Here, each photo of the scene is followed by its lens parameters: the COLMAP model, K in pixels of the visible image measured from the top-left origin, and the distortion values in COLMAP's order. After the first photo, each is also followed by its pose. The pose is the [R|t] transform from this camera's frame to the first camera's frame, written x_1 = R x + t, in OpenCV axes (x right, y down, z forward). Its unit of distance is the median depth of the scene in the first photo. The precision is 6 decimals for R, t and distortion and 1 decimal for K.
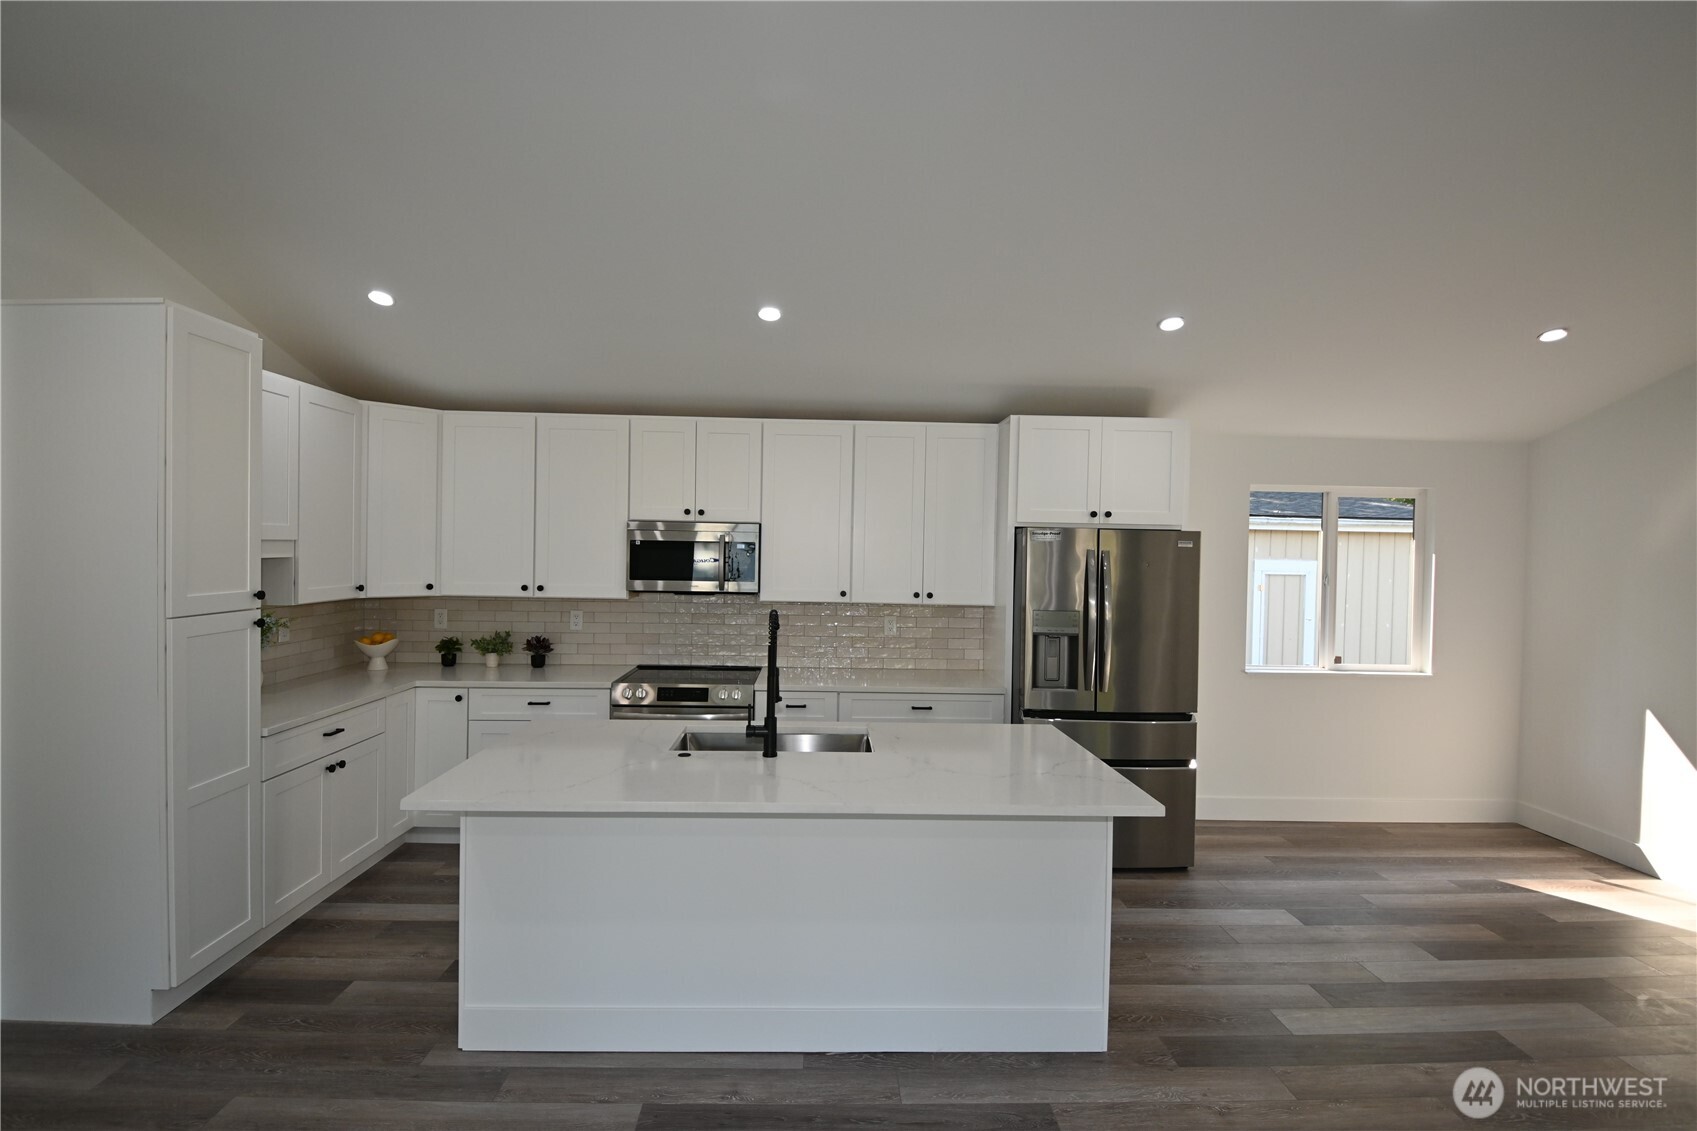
lens RADIAL K [[818.5, 0, 841.3], [0, 818.5, 561.2], [0, 0, 1]] dist [0.001886, -0.000287]
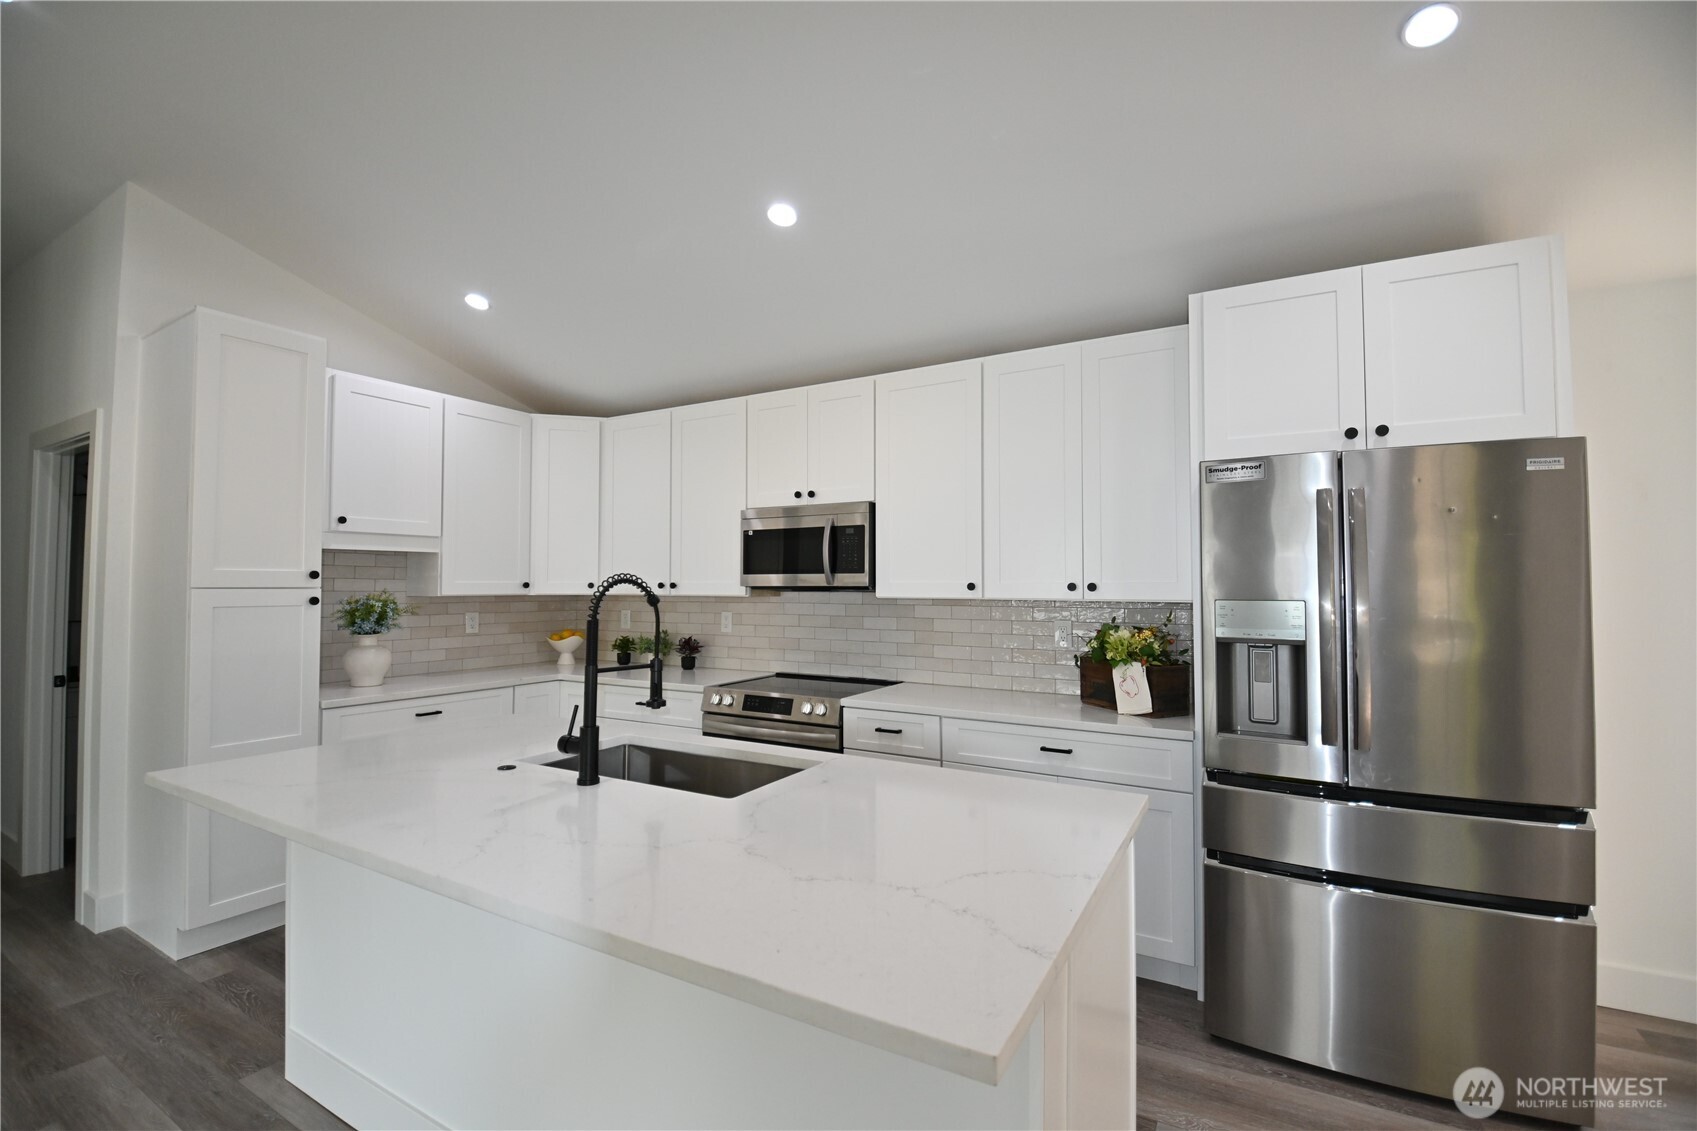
lens RADIAL K [[742.8, 0, 834.9], [0, 742.8, 560.0], [0, 0, 1]] dist [0.041654, -0.041242]
pose [[0.847476, -0.035646, -0.529636, 0.262753], [0.004462, 0.998186, -0.060042, 0.056561], [0.530816, 0.048521, 0.846097, 0.356164]]
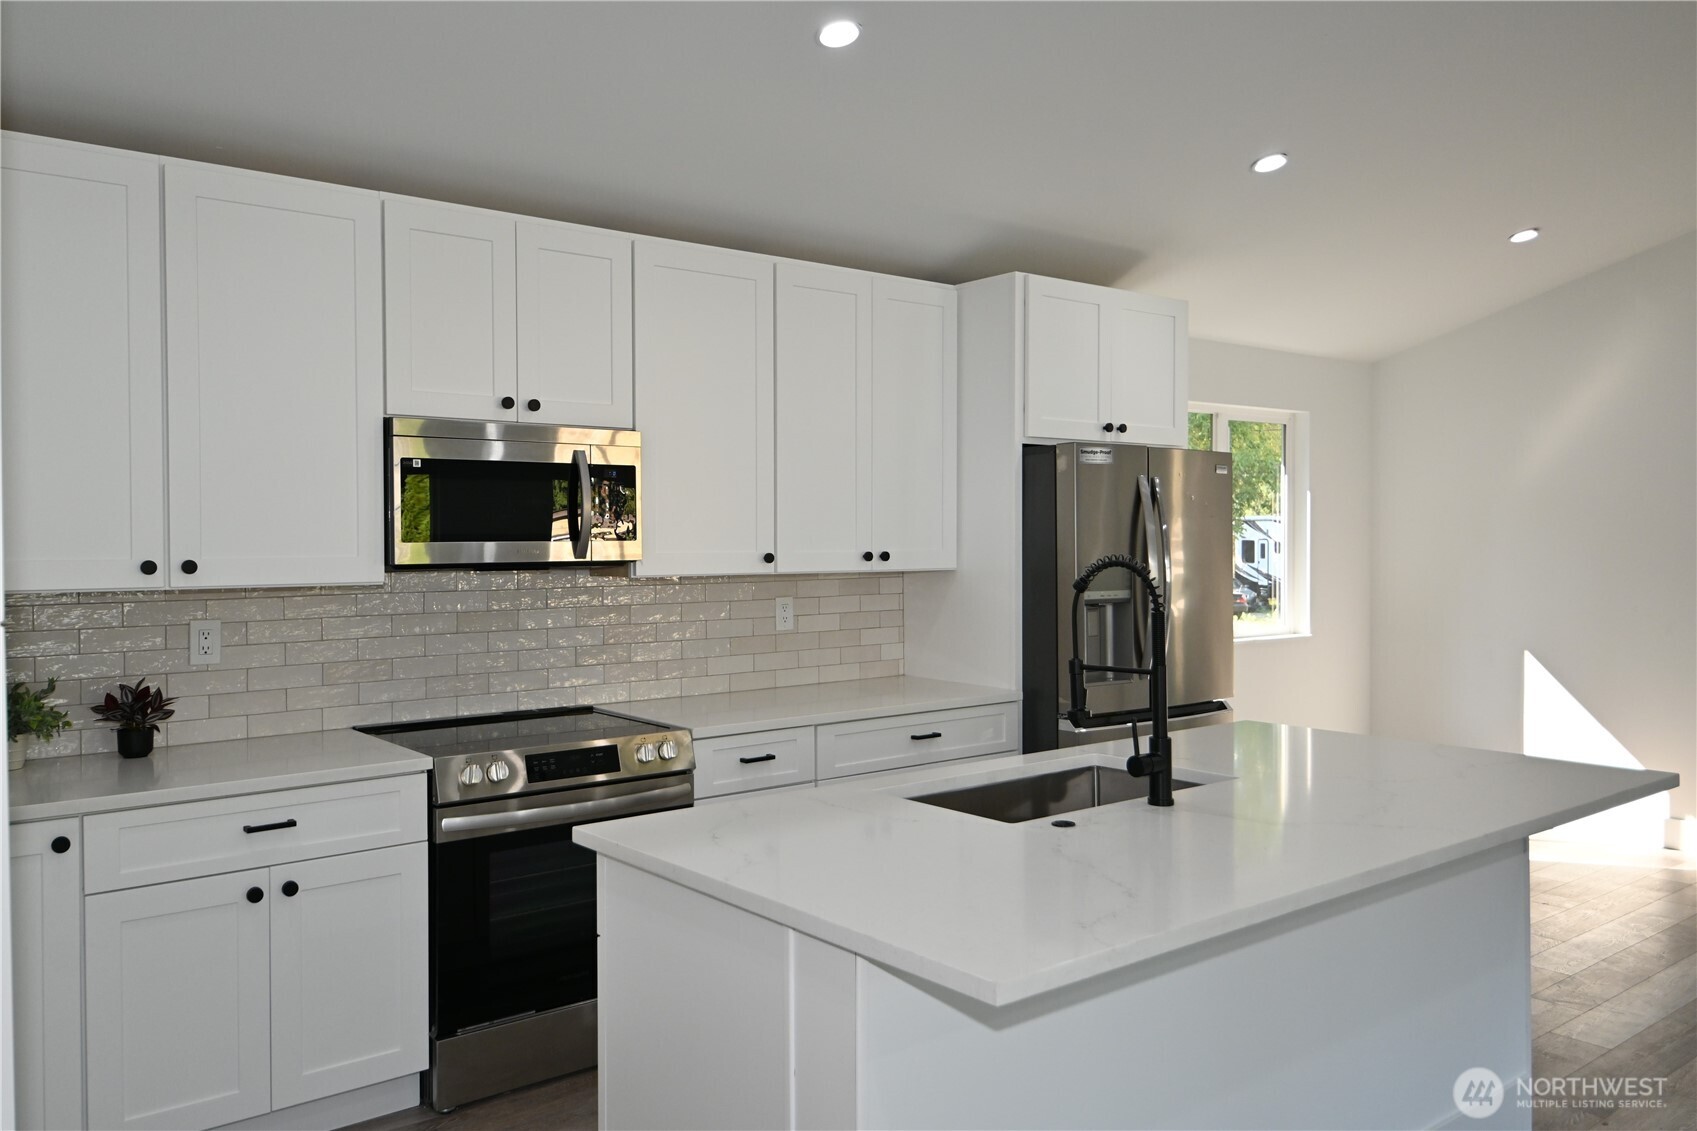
lens RADIAL K [[1302.1, 0, 848.5], [0, 1302.1, 565.5], [0, 0, 1]] dist [0.041833, 0.000553]
pose [[0.798463, -0.036667, 0.600927, -0.507472], [0.027370, 0.999322, 0.024608, 0.024247], [-0.601422, -0.003201, 0.798925, 0.240151]]
